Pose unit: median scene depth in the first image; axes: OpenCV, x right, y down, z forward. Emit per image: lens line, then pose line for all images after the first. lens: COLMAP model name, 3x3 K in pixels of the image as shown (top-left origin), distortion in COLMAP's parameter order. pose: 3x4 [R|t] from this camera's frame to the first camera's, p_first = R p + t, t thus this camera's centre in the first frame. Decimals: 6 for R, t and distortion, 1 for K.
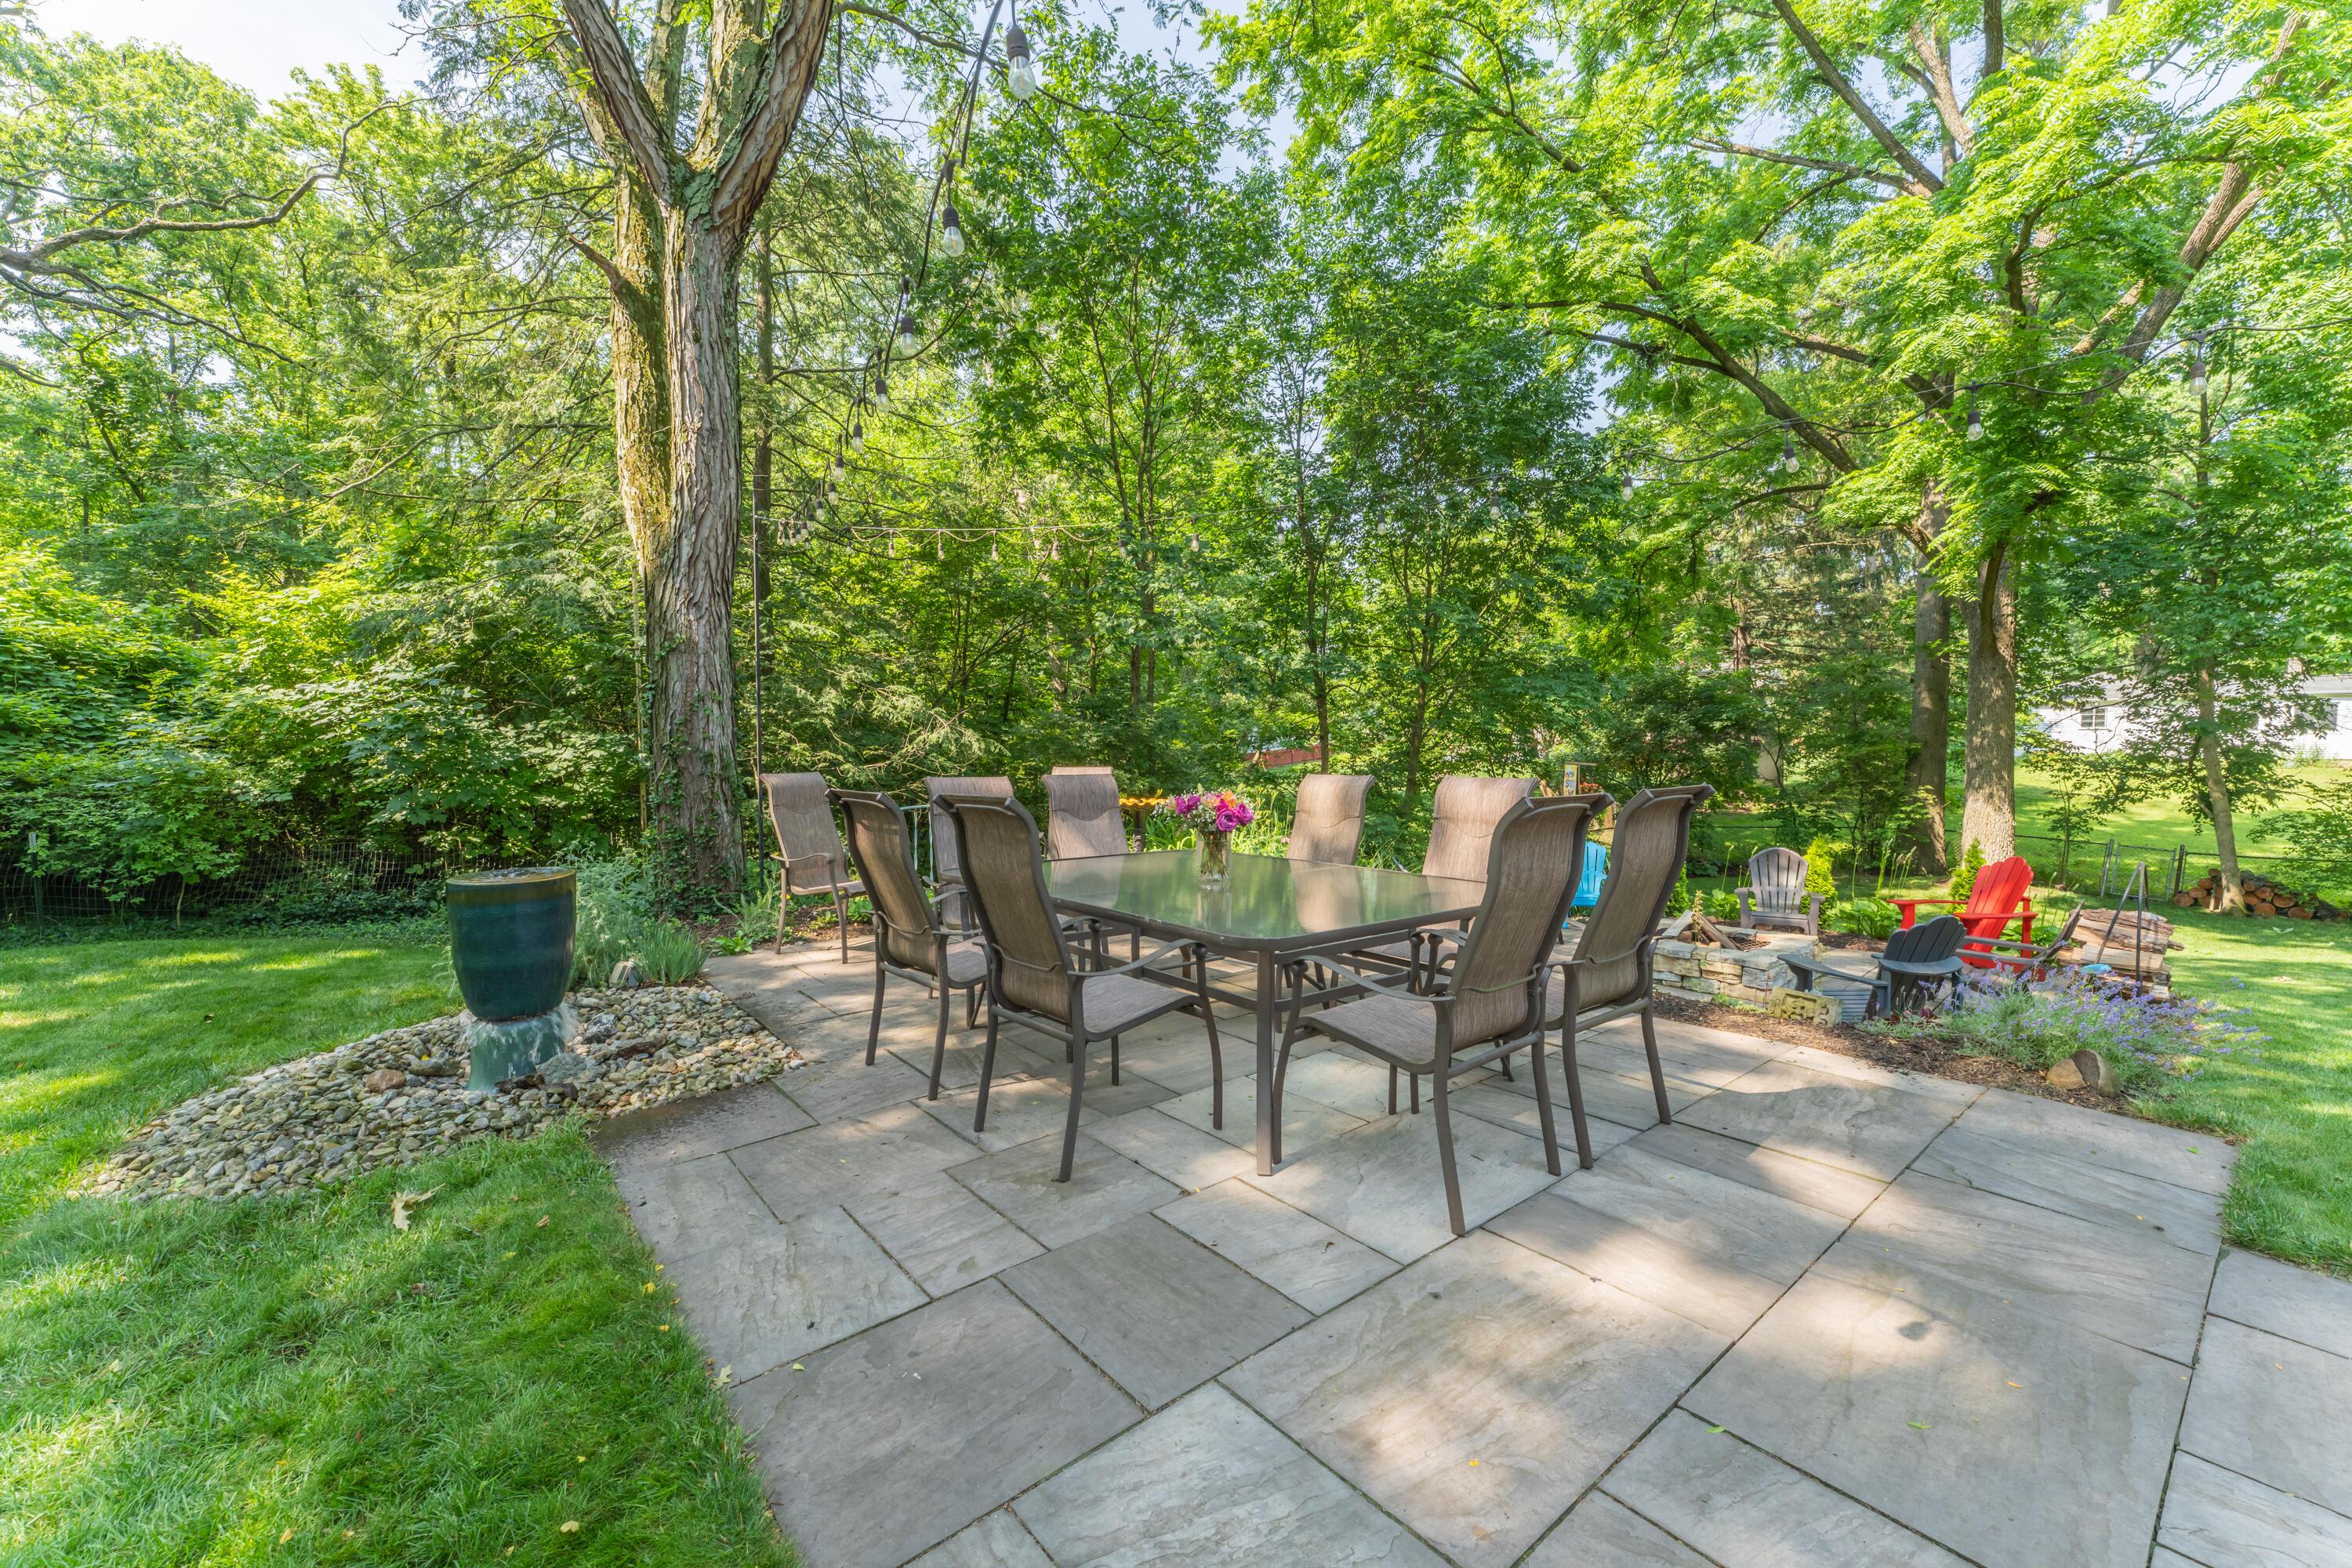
lens RADIAL K [[925.9, 0, 1200.4], [0, 925.9, 780.3], [0, 0, 1]] dist [-0.001416, -0.000441]
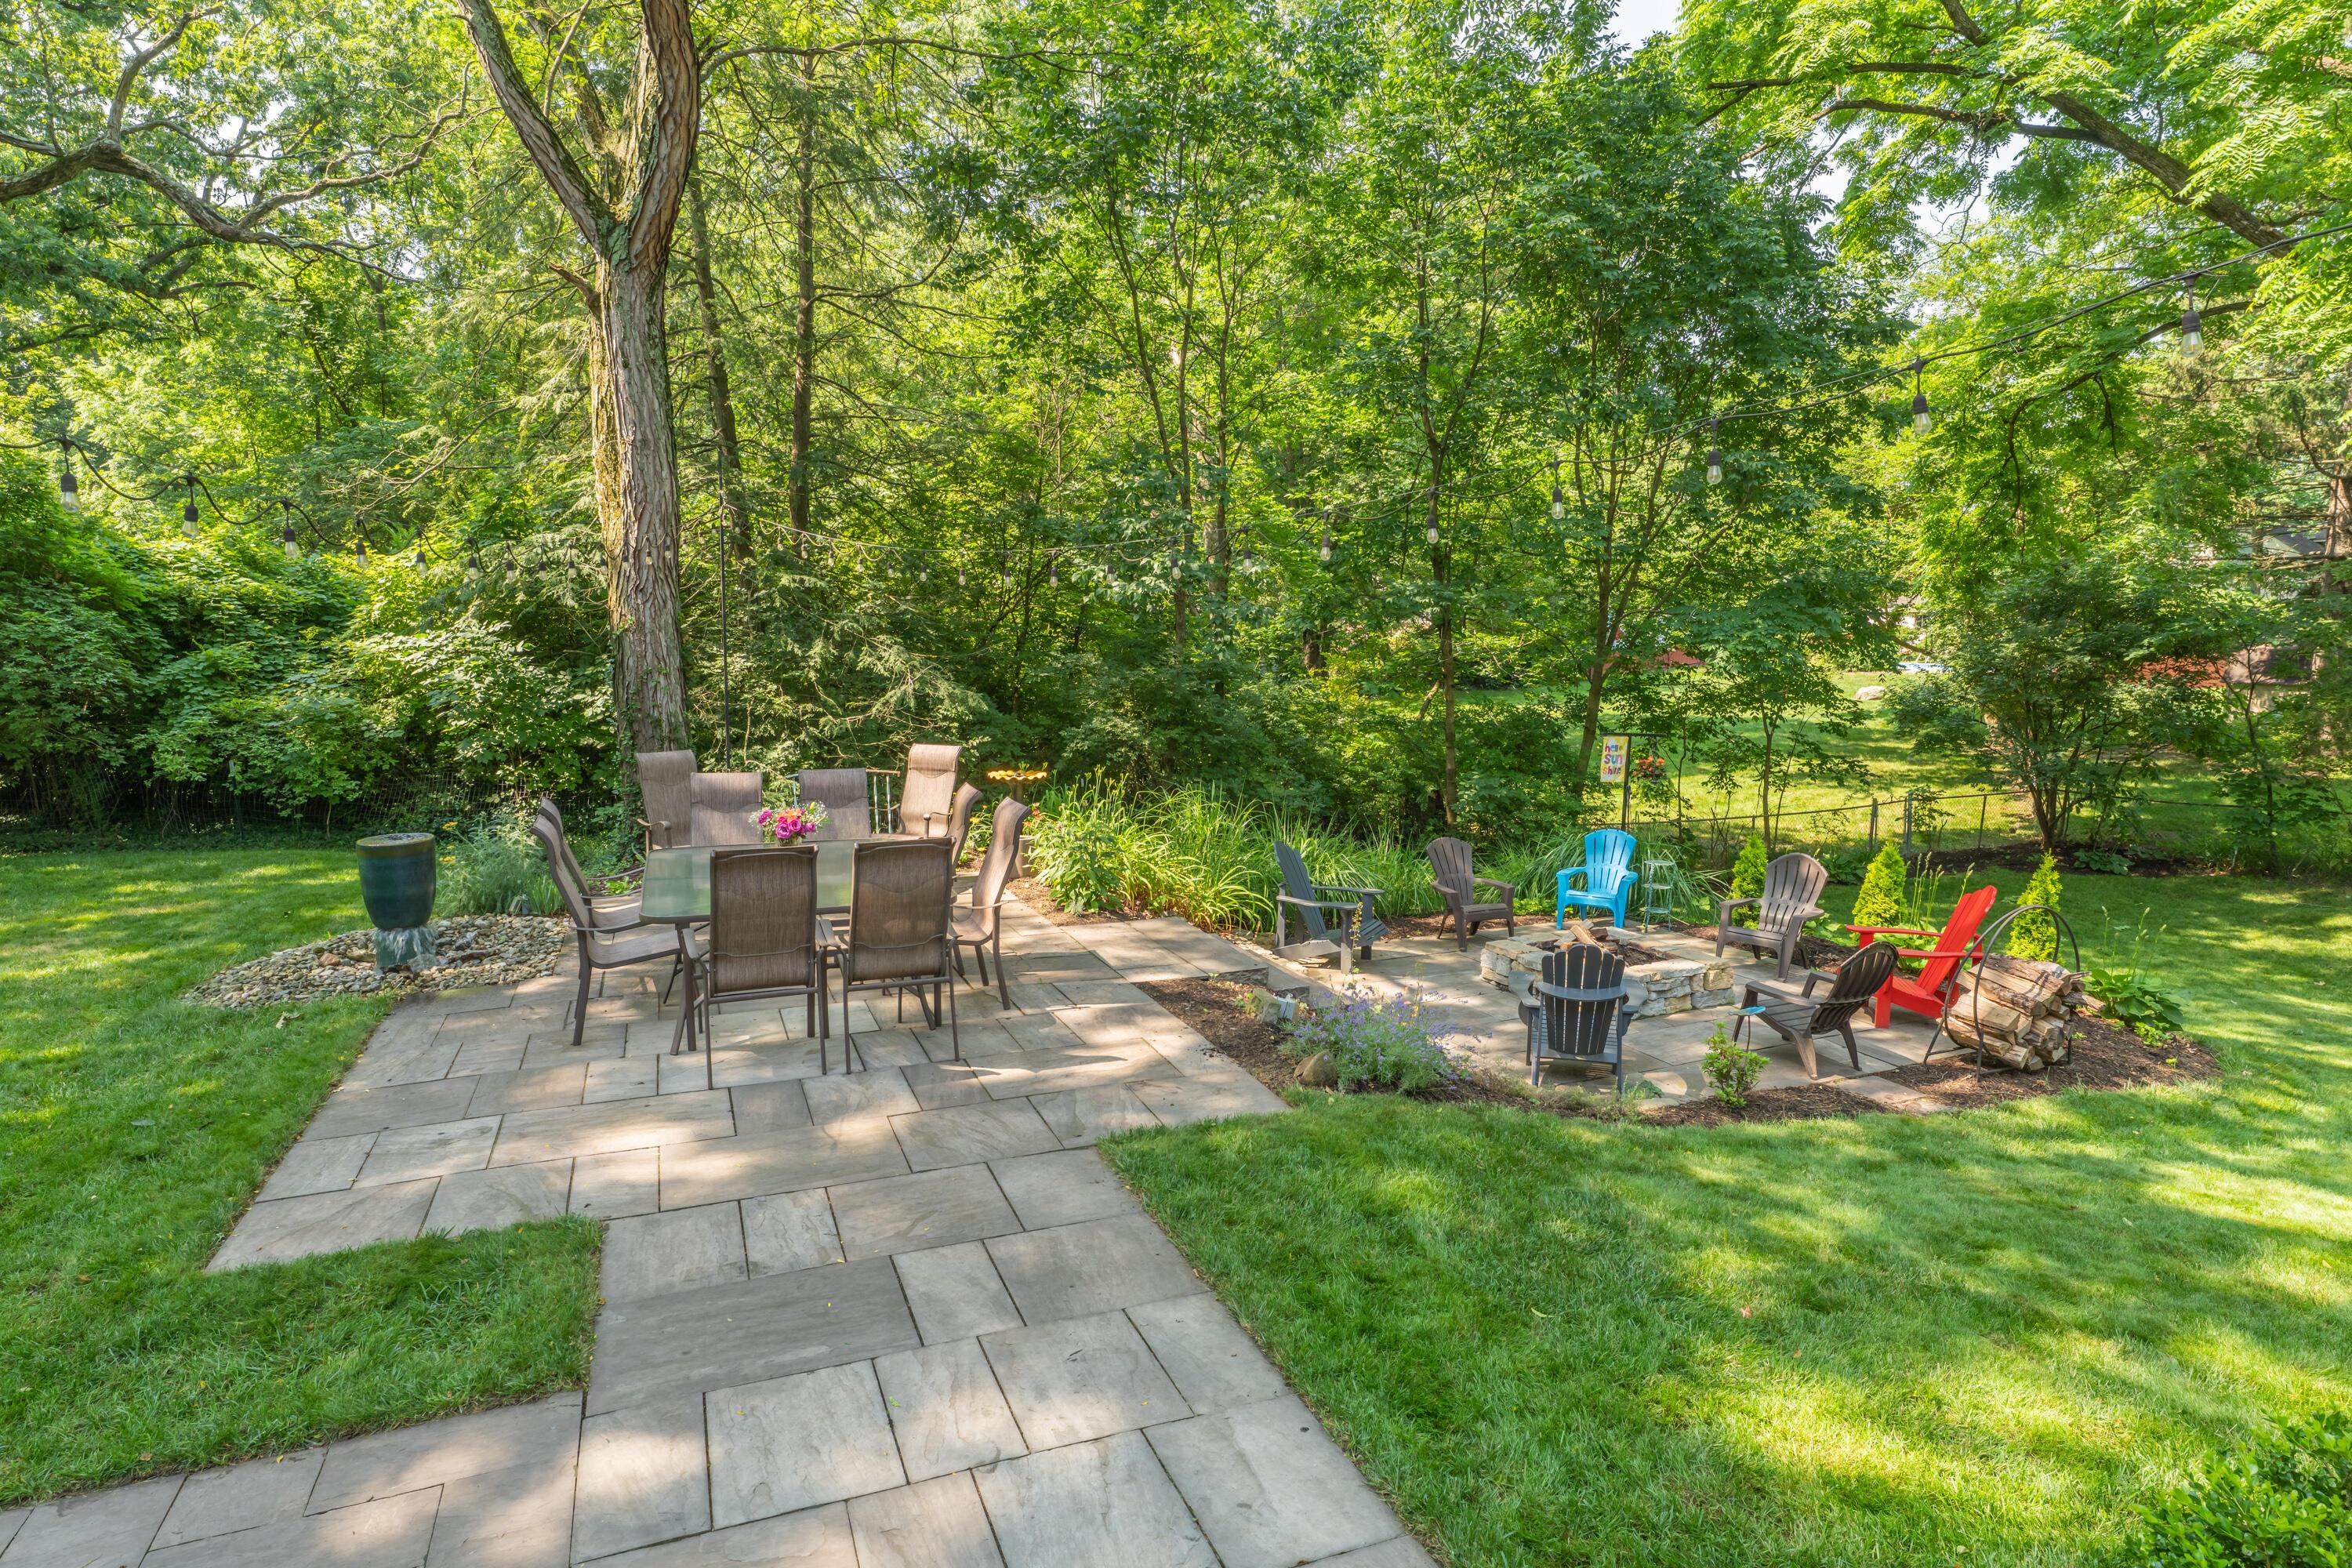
lens RADIAL K [[1202.5, 0, 1153.3], [0, 1202.5, 785.5], [0, 0, 1]] dist [-0.001298, 0.000341]
pose [[0.958406, 0.043873, -0.282014, 0.387229], [-0.020478, 0.996138, 0.085376, -0.068601], [0.284671, -0.076050, 0.955604, -0.209591]]
